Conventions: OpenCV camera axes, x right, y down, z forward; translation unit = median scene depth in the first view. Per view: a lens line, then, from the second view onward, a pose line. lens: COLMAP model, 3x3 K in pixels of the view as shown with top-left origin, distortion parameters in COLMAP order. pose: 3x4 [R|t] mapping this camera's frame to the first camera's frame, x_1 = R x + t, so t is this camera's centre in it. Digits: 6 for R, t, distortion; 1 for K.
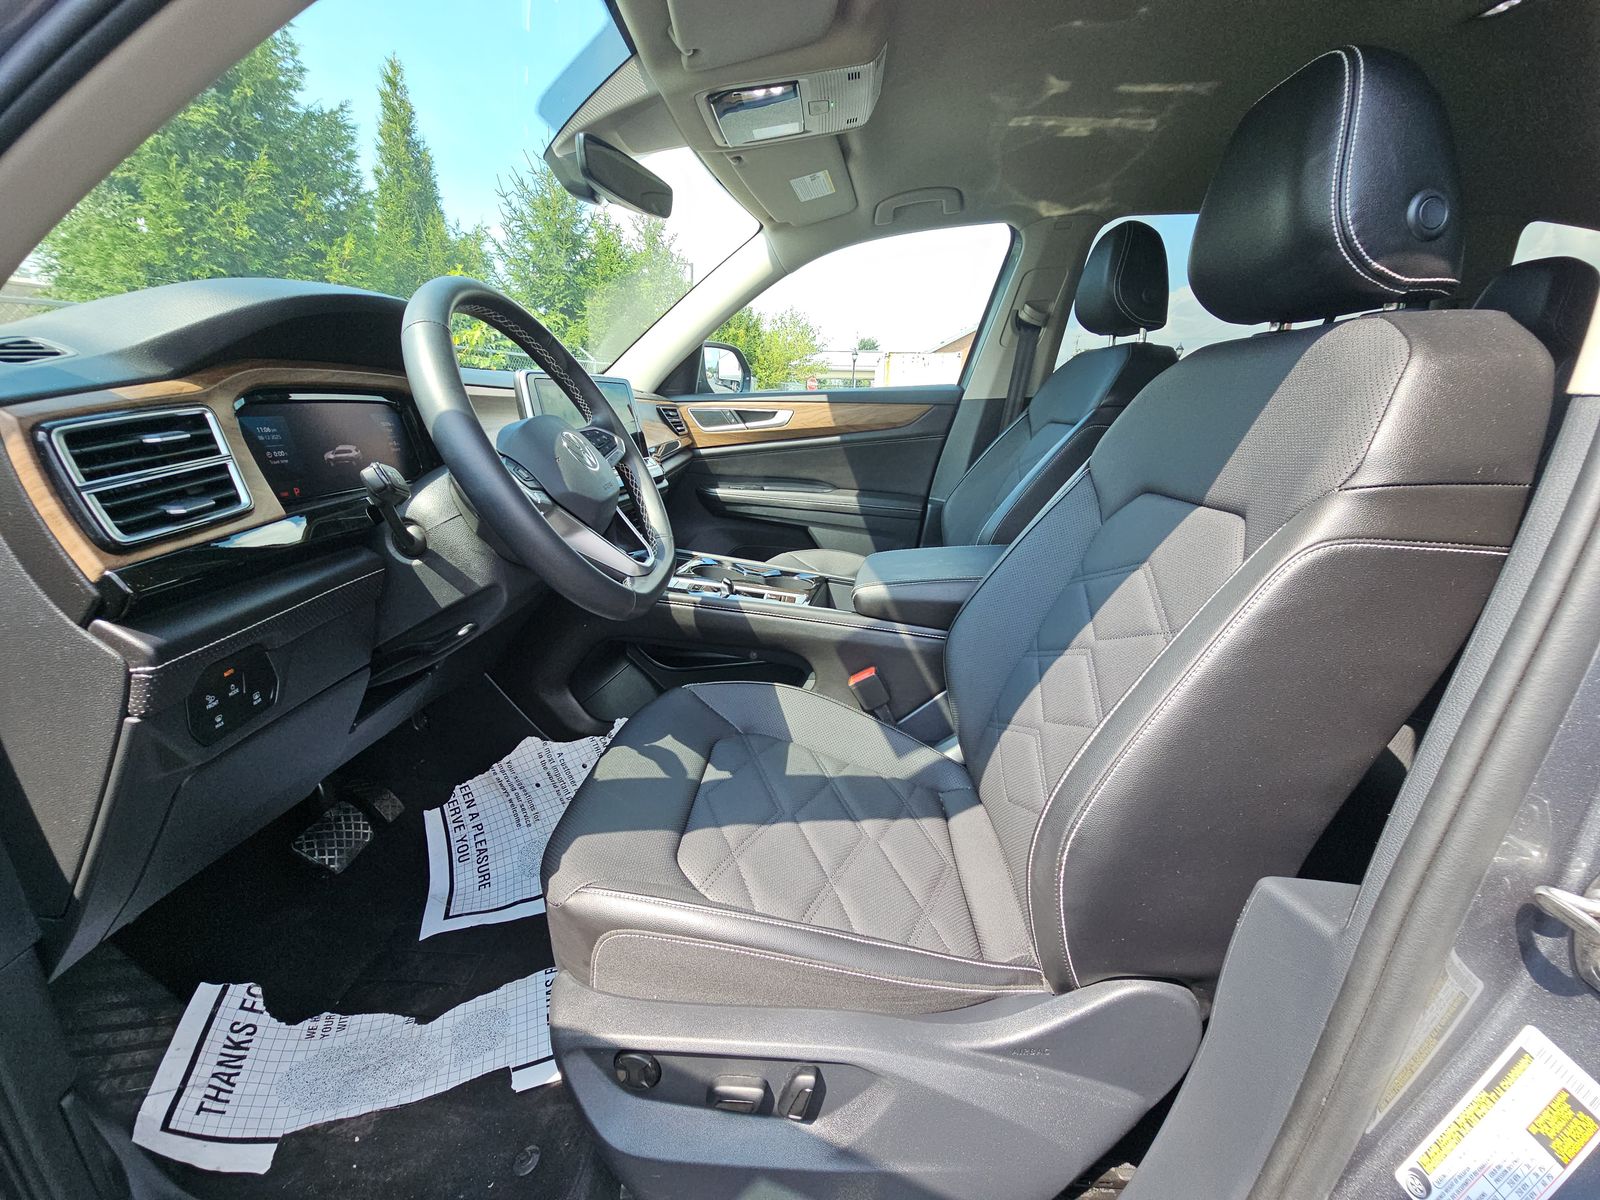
lens RADIAL K [[652.4, 0, 798.3], [0, 652.4, 599.9], [0, 0, 1]] dist [0.015086, -0.012370]
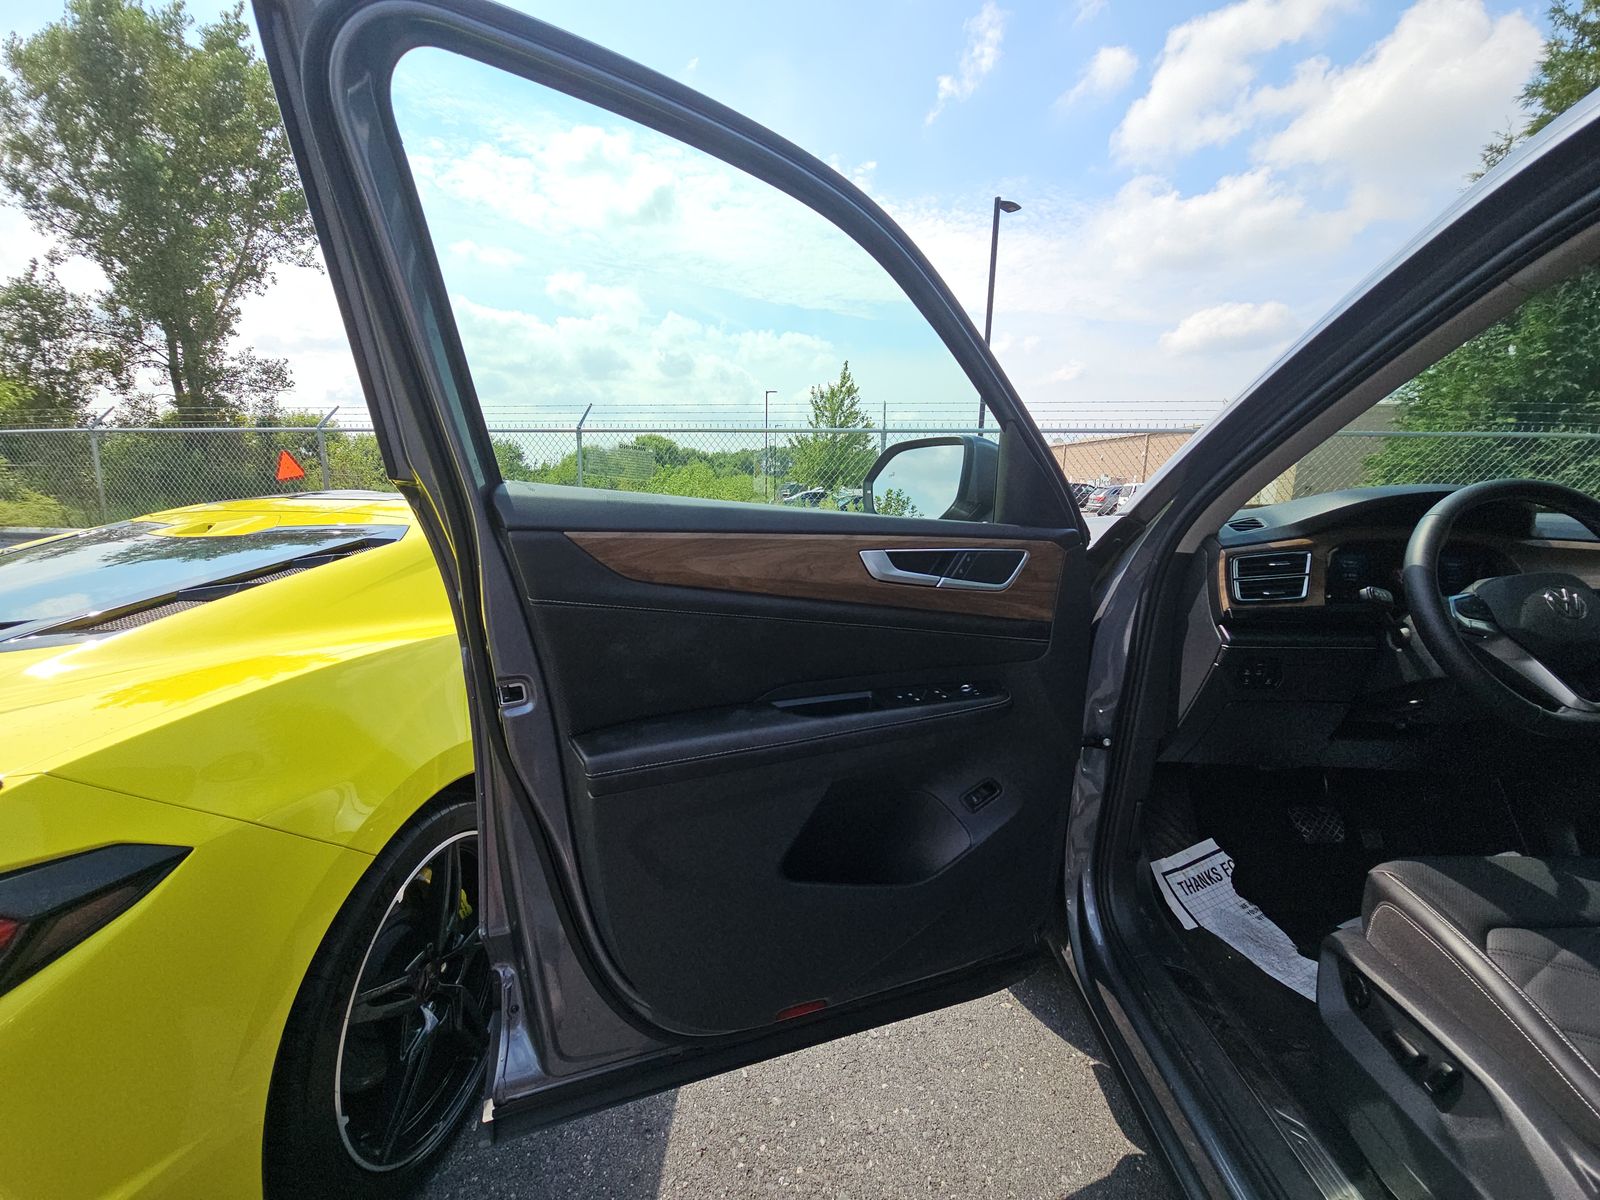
lens RADIAL K [[652.4, 0, 803.4], [0, 652.4, 601.4], [0, 0, 1]] dist [0.015086, -0.012370]
pose [[0.020374, 0.167248, -0.985704, 0.406721], [-0.312714, 0.937508, 0.152607, 0.017091], [0.949629, 0.305134, 0.071402, -0.228527]]
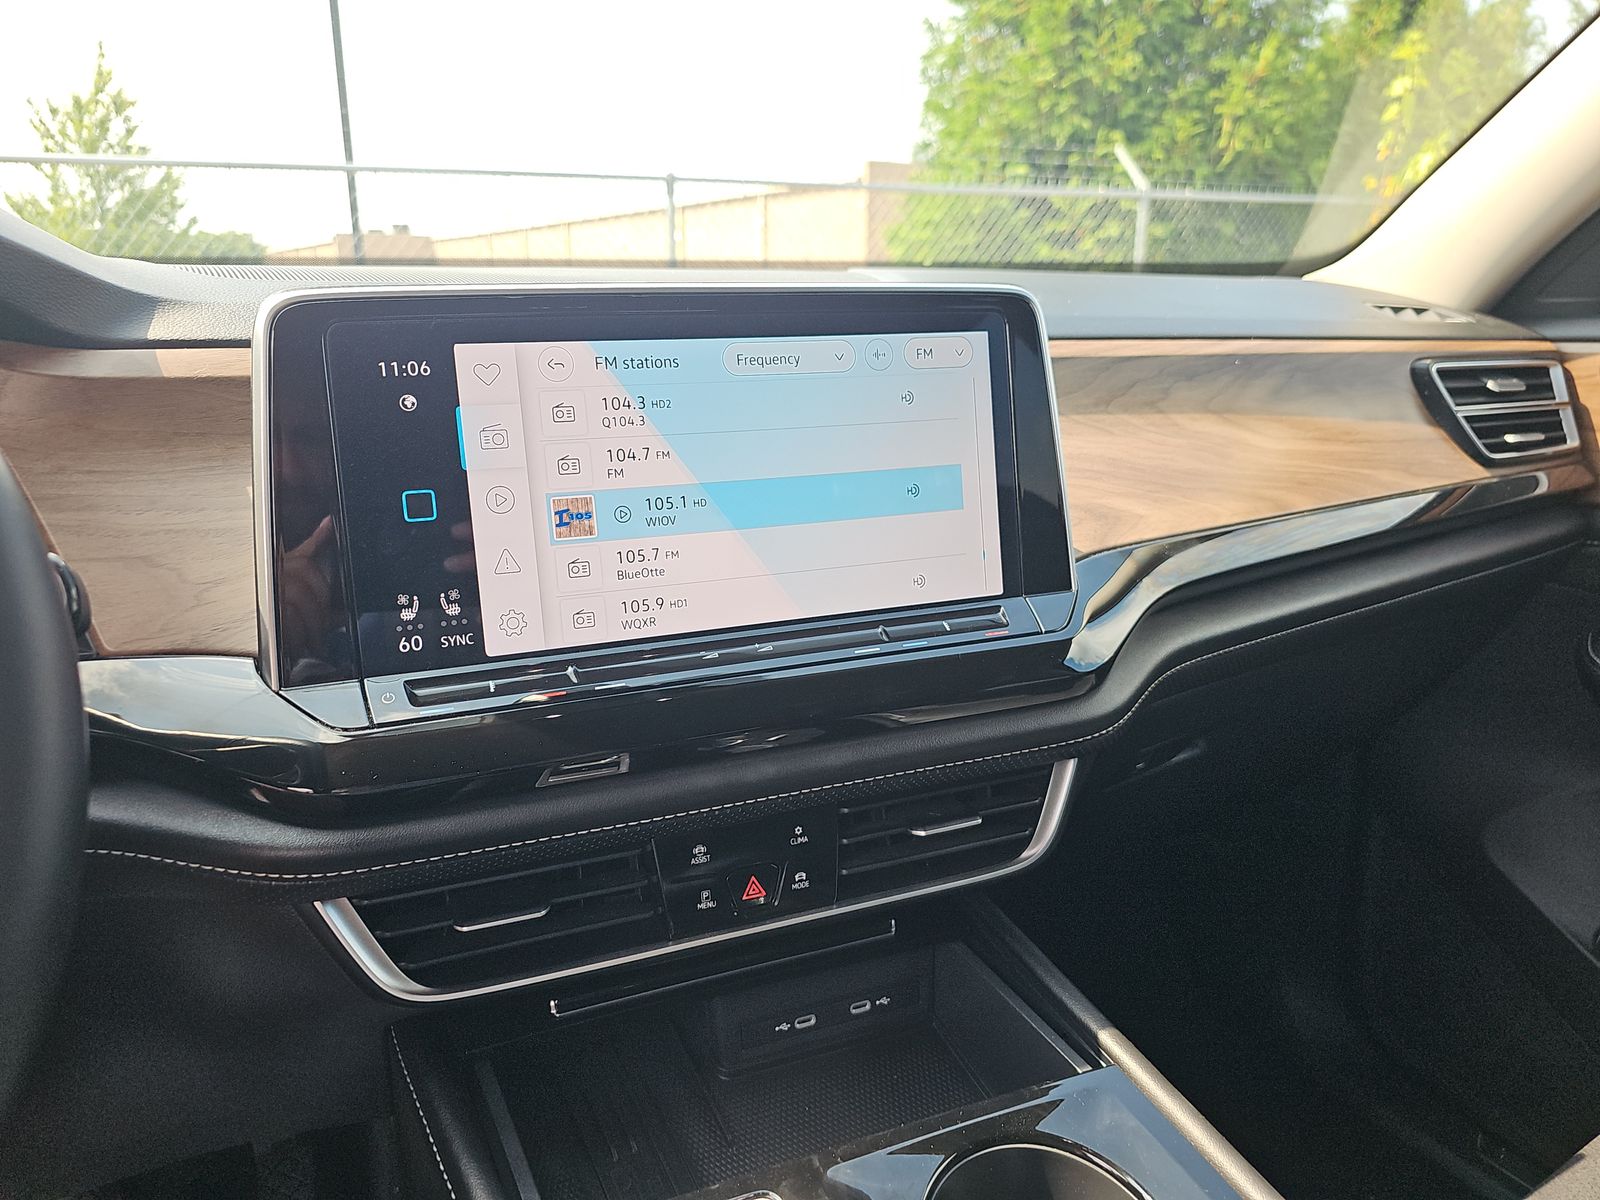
lens RADIAL K [[1086.9, 0, 793.7], [0, 1086.9, 598.6], [0, 0, 1]] dist [0.015028, -0.006038]
pose [[0.550864, 0.210658, -0.807572, 0.049740], [-0.230033, 0.968464, 0.095717, -0.196591], [0.802268, 0.133041, 0.581950, 0.563064]]
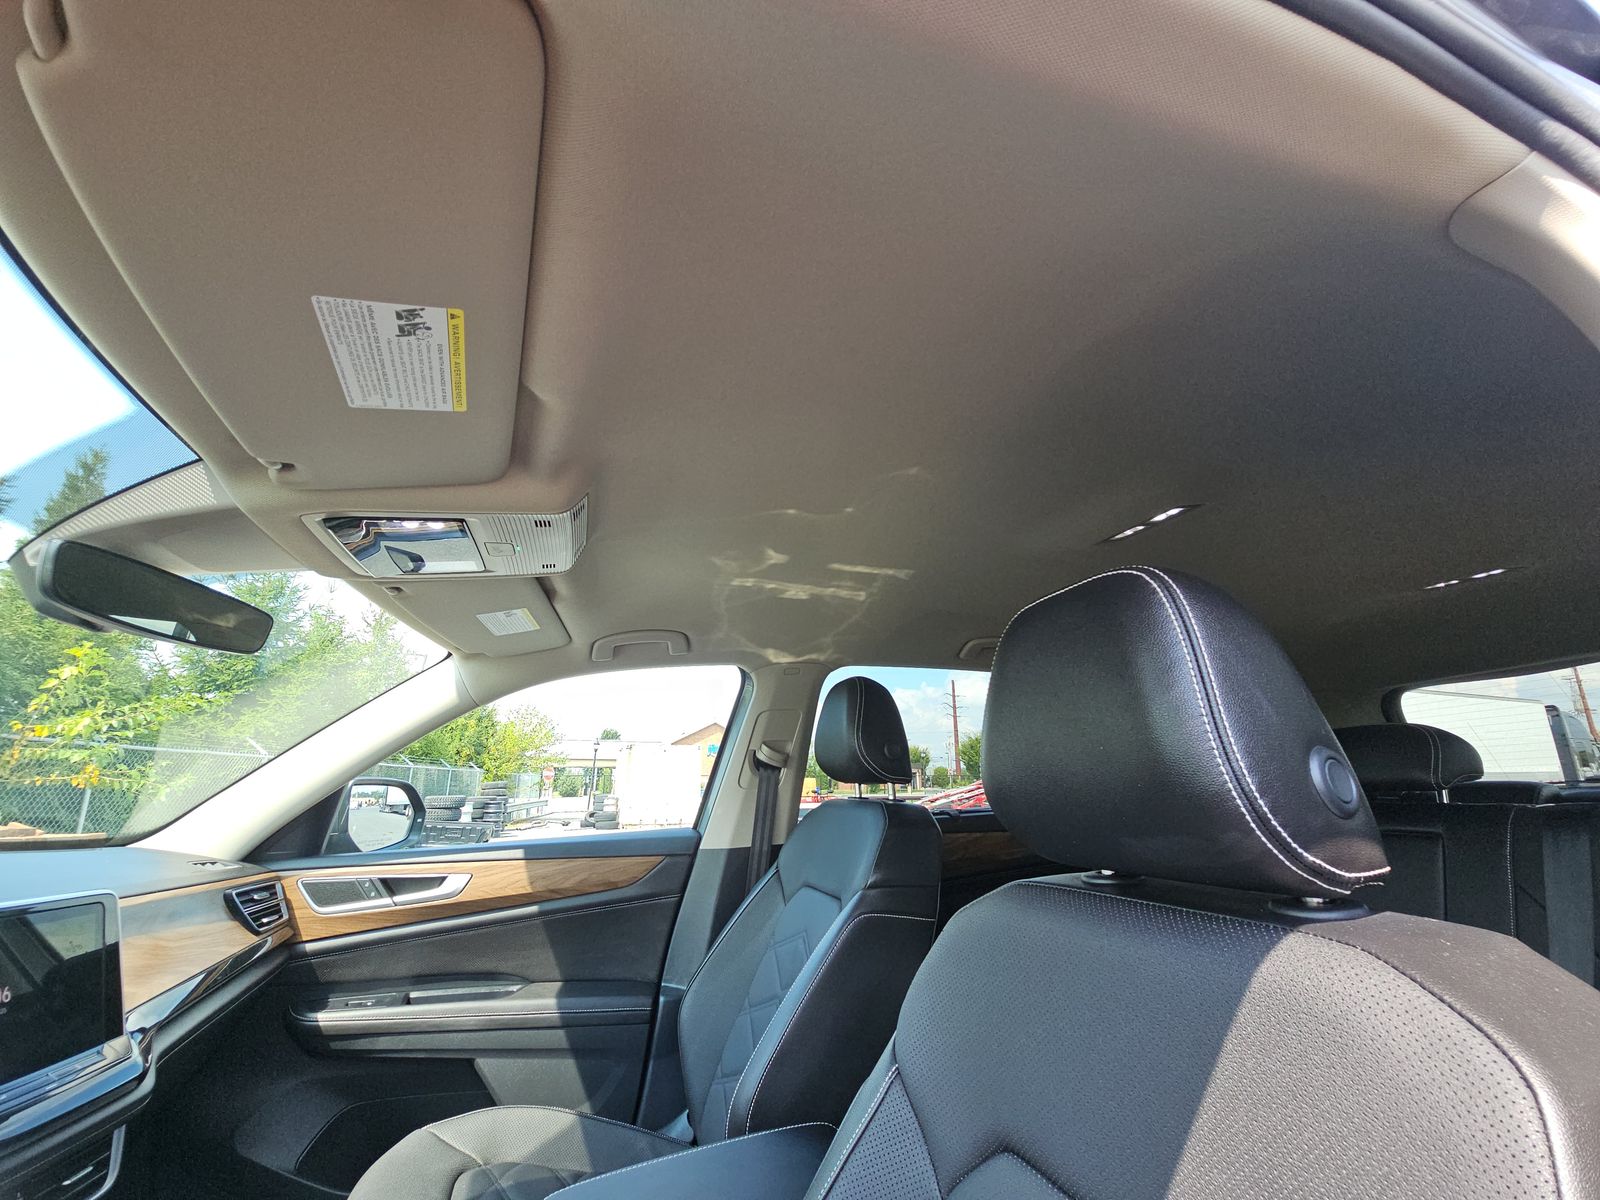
lens RADIAL K [[652.4, 0, 799.0], [0, 652.4, 605.1], [0, 0, 1]] dist [0.015086, -0.012370]
pose [[0.930854, 0.083367, 0.355753, 0.057902], [0.121050, 0.848282, -0.515523, -0.151612], [-0.344757, 0.522941, 0.779535, 0.183293]]
